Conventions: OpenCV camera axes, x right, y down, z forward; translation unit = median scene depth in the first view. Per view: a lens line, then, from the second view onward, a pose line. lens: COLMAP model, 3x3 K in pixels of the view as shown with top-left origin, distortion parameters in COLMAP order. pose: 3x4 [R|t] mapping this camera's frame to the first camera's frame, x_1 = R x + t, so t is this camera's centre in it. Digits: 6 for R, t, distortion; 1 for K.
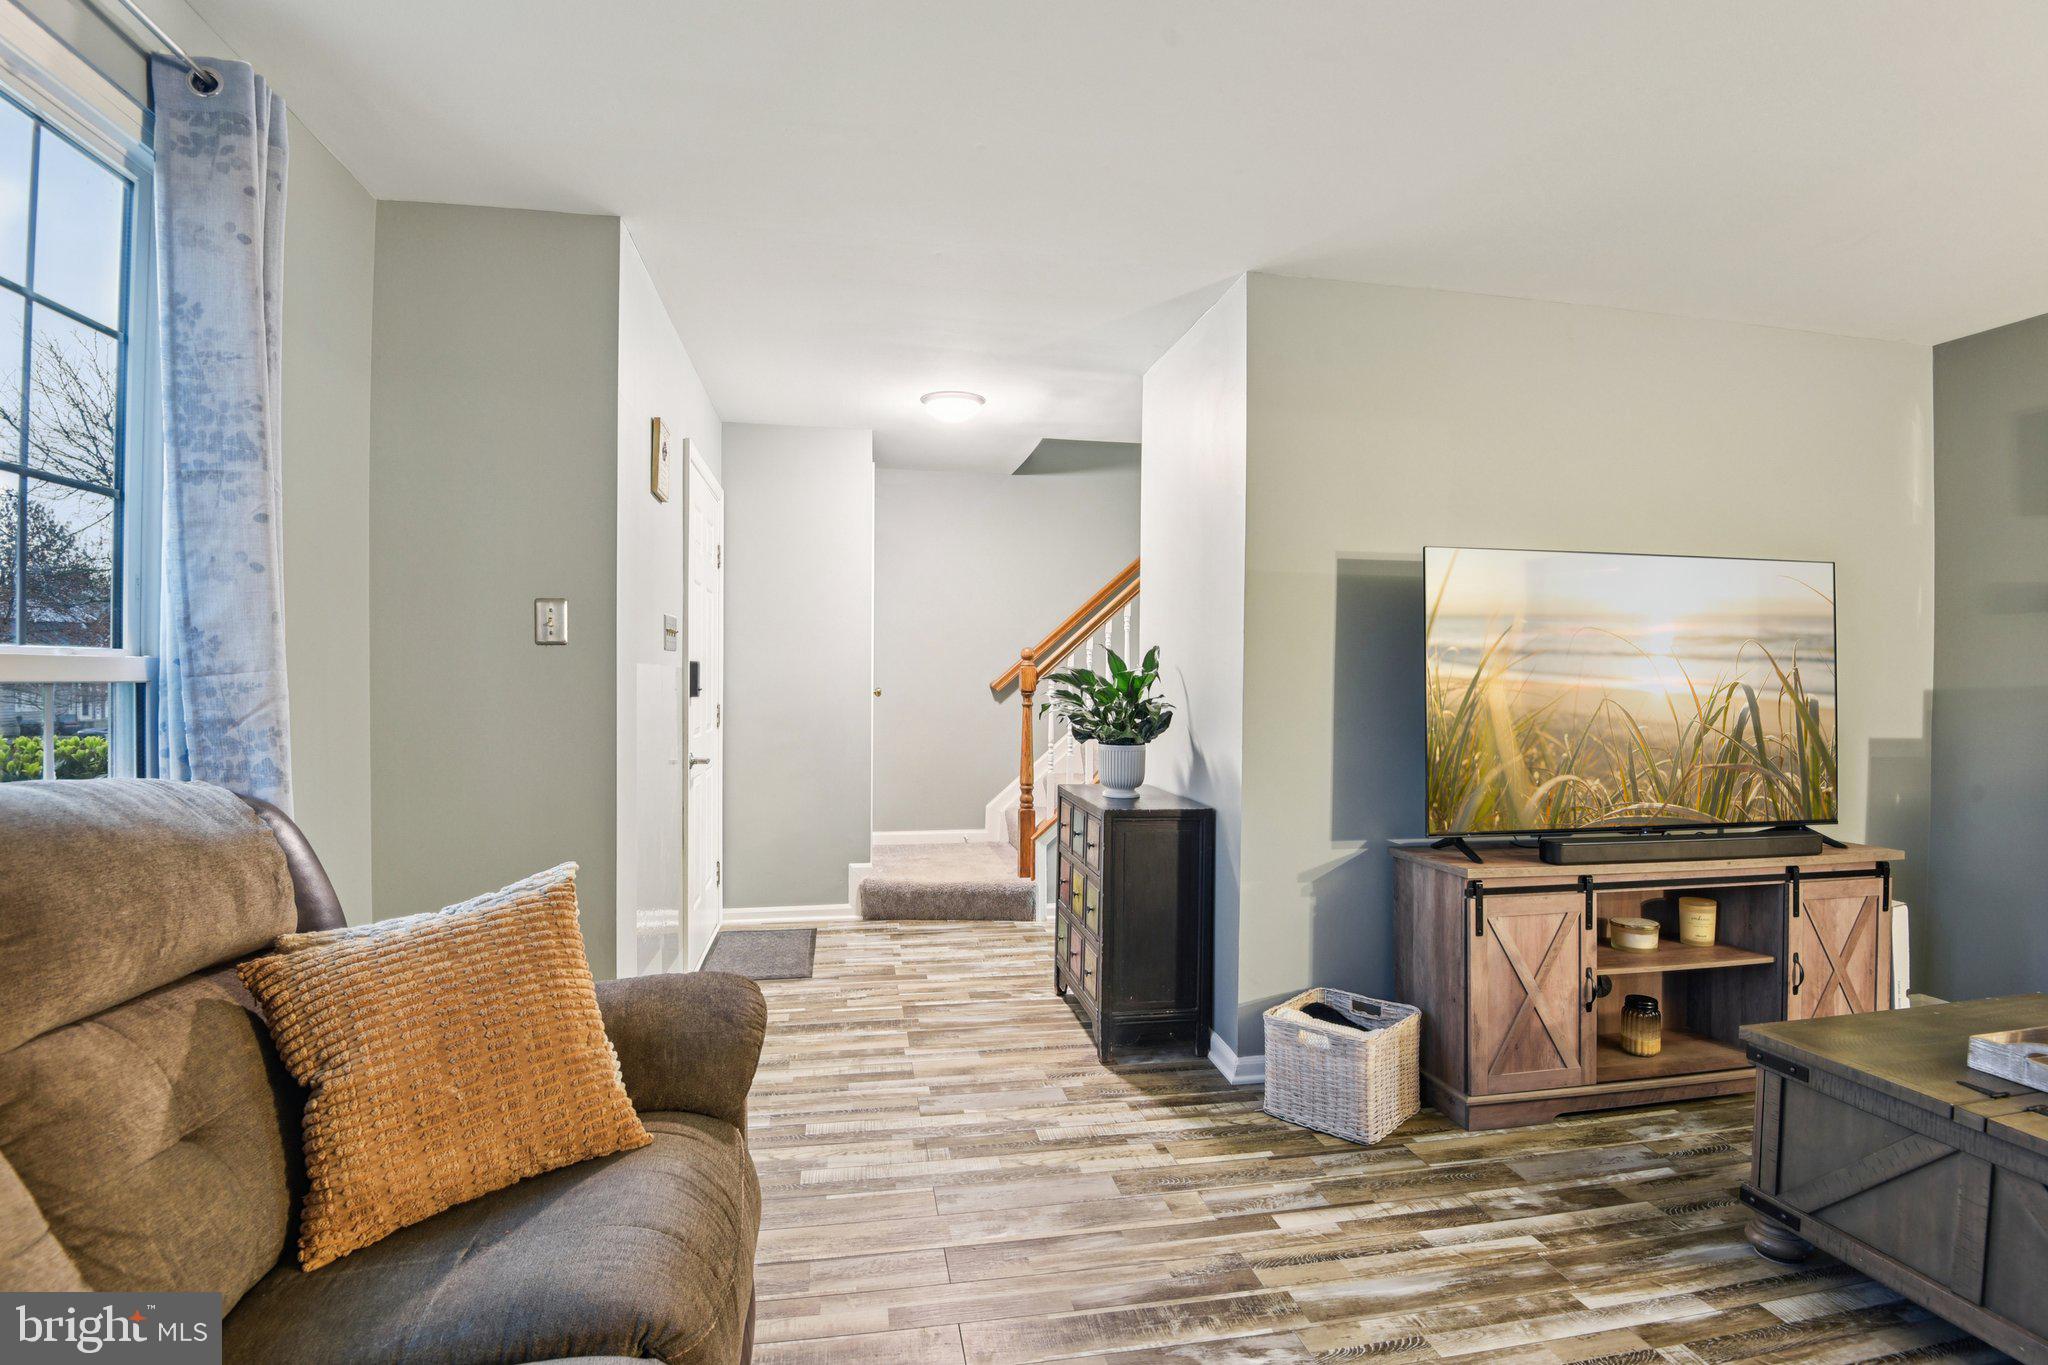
lens RADIAL K [[980.2, 0, 1046.6], [0, 980.2, 710.5], [0, 0, 1]] dist [-0.029059, -0.009868]
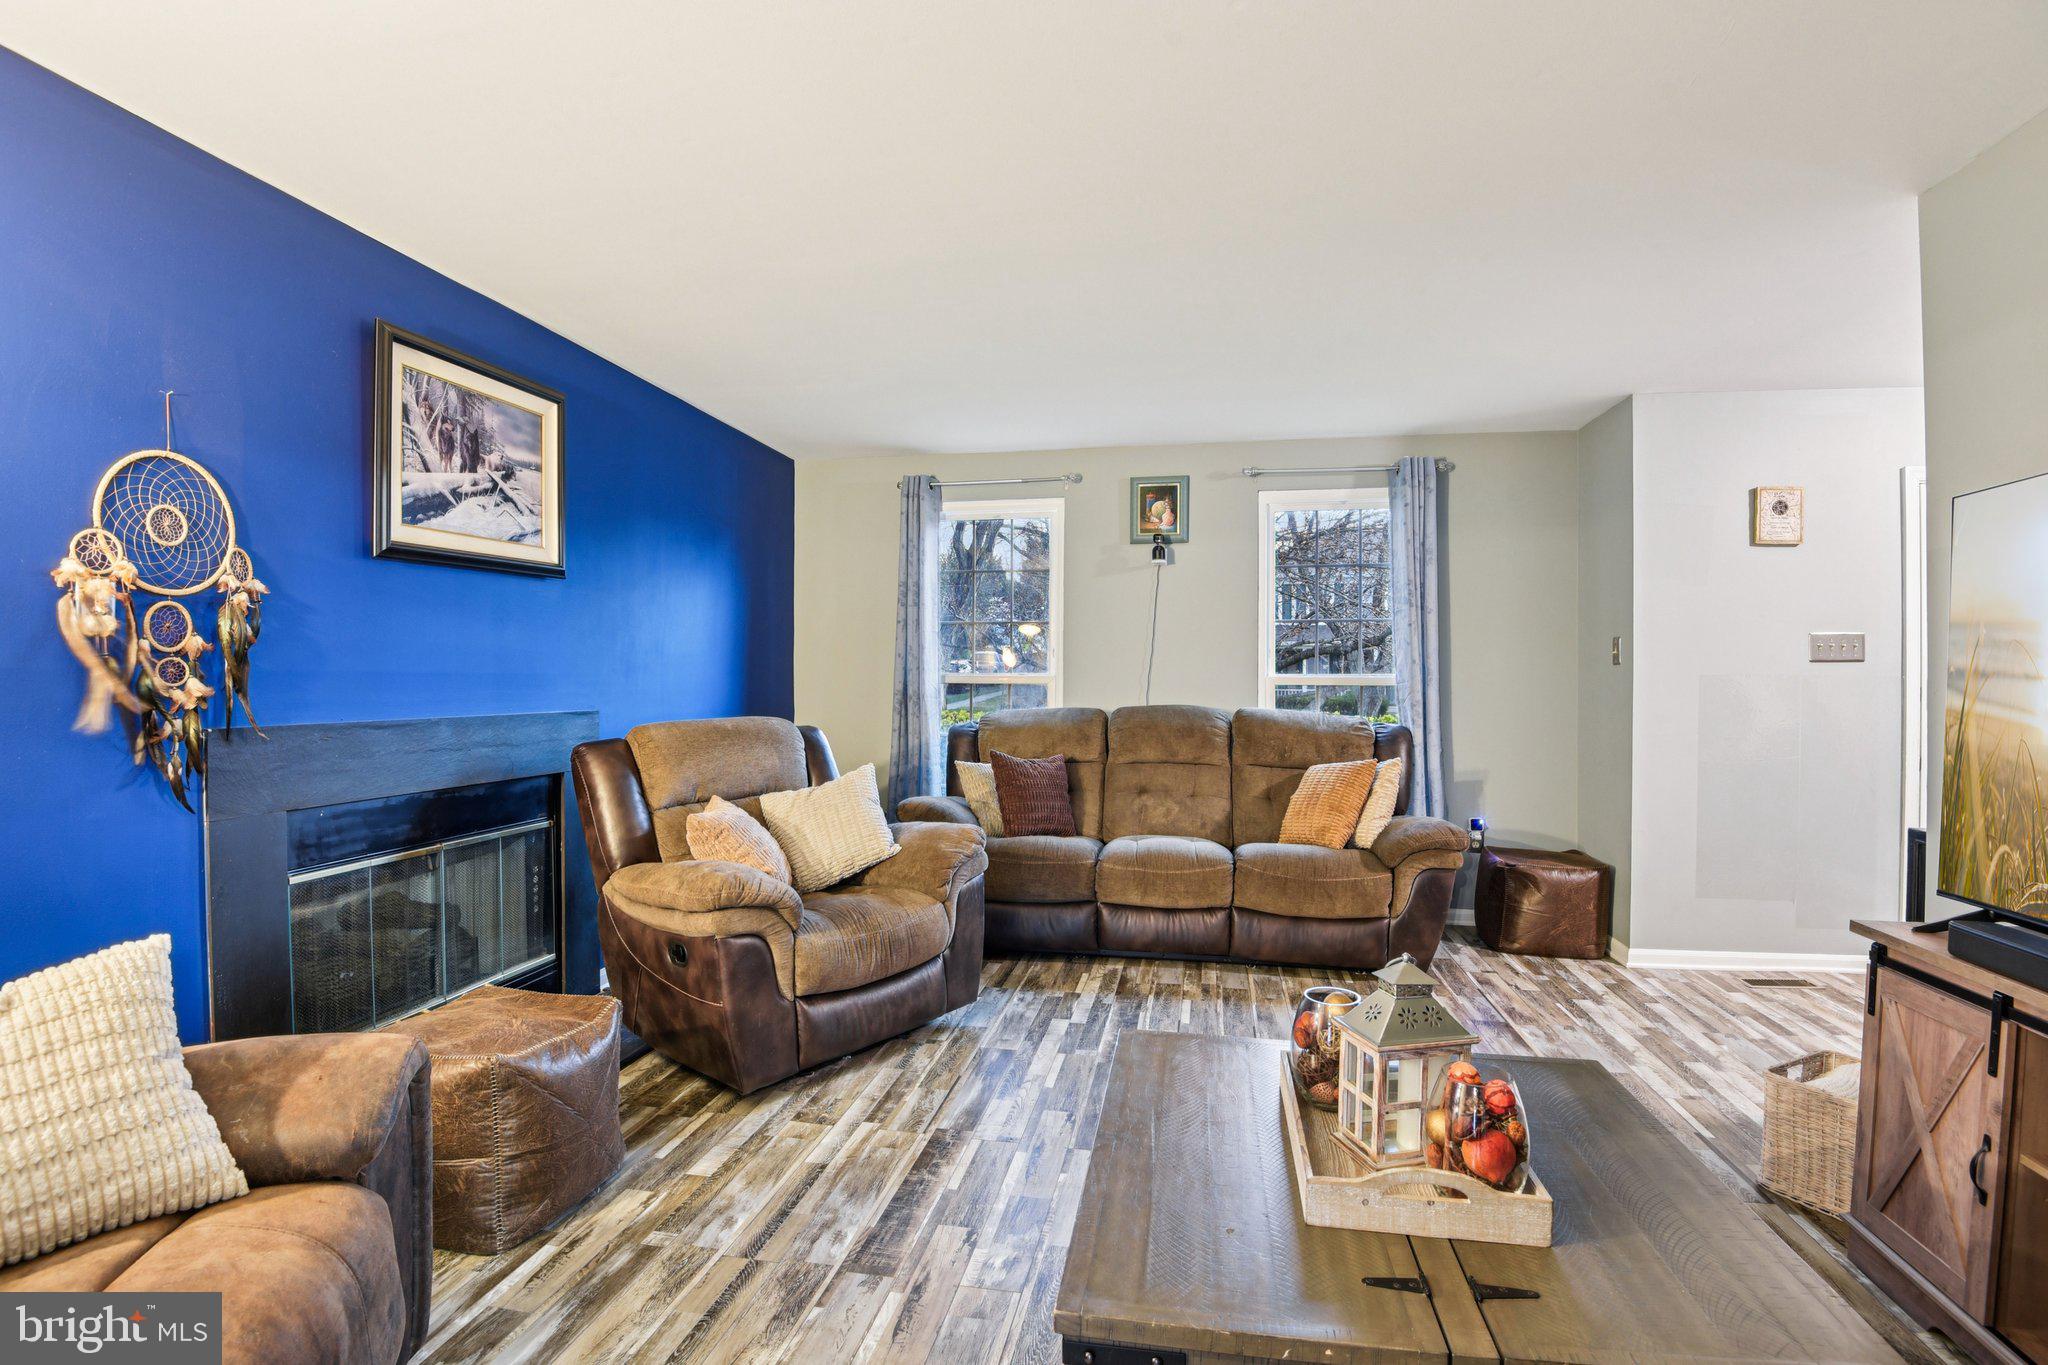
lens RADIAL K [[980.2, 0, 1008.8], [0, 980.2, 677.8], [0, 0, 1]] dist [-0.029059, -0.009868]
pose [[-0.389403, -0.017094, -0.920909, 1.431593], [-0.034977, 0.999381, -0.003760, -0.009163], [0.920403, 0.030746, -0.389760, 0.666341]]
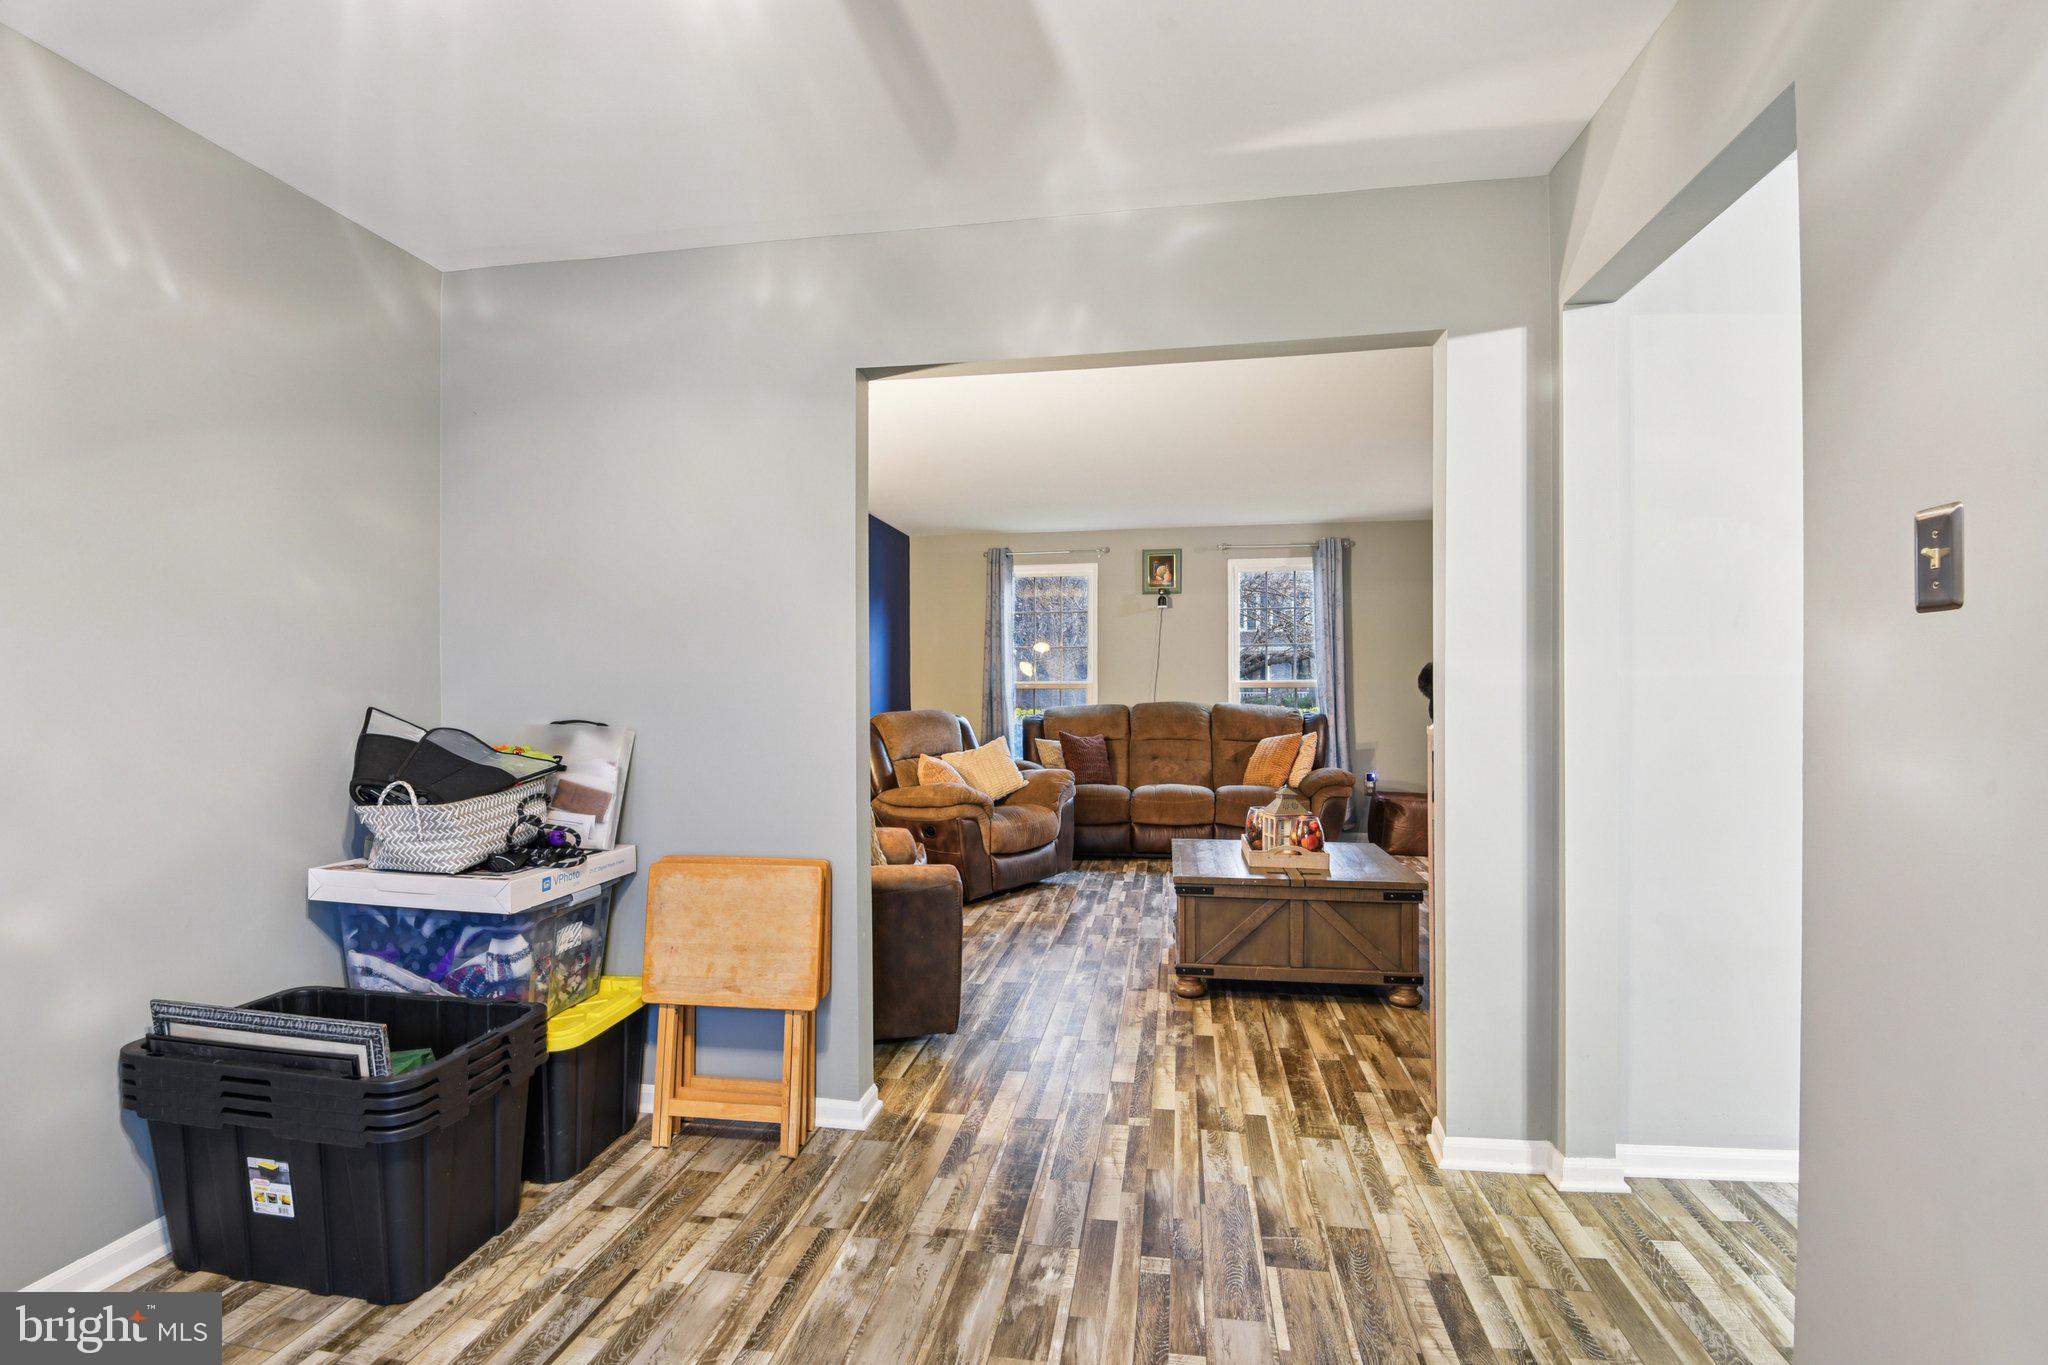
lens RADIAL K [[980.2, 0, 994.2], [0, 980.2, 695.5], [0, 0, 1]] dist [-0.029059, -0.009868]
pose [[-0.373188, -0.002675, -0.927752, 2.470944], [-0.024425, 0.999678, 0.006943, -0.000230], [0.927434, 0.025251, -0.373133, 0.814652]]
